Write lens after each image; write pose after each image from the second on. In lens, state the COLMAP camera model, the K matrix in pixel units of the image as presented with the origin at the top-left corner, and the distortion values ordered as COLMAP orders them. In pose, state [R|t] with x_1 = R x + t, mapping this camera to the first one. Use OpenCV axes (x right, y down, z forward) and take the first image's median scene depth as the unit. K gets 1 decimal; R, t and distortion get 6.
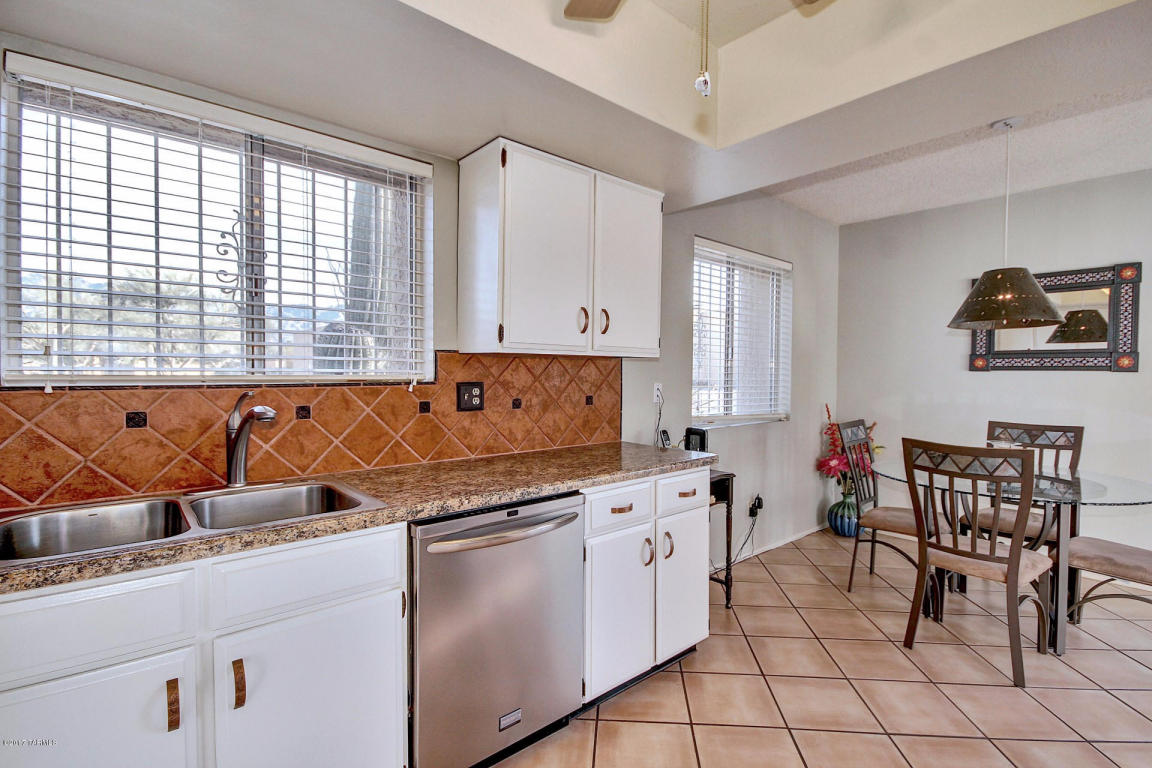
lens RADIAL K [[549.8, 0, 602.2], [0, 549.8, 385.1], [0, 0, 1]] dist [-0.002447, -0.000140]
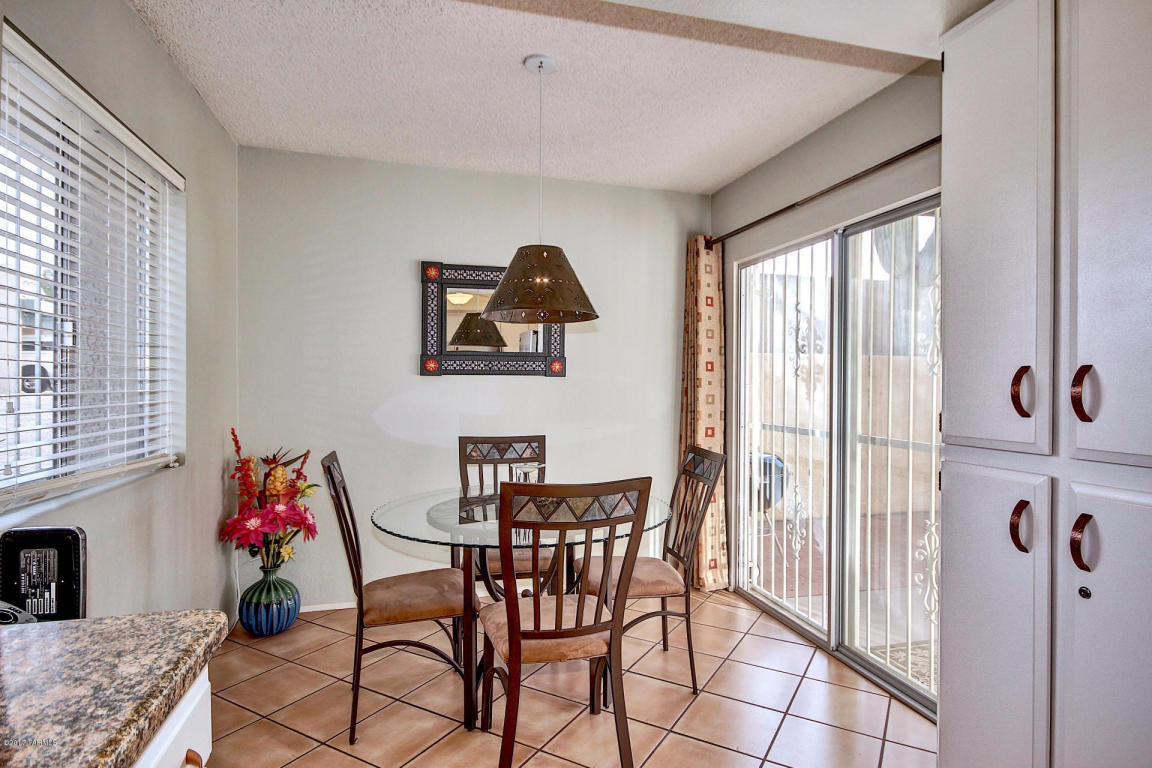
lens RADIAL K [[616.6, 0, 576.0], [0, 616.6, 384.0], [0, 0, 1]] dist [-0.001982, 0.001920]
pose [[0.465417, -0.011187, 0.885021, -0.026963], [0.019683, 0.999804, 0.002286, -0.012406], [-0.884873, 0.016356, 0.465545, 0.446711]]
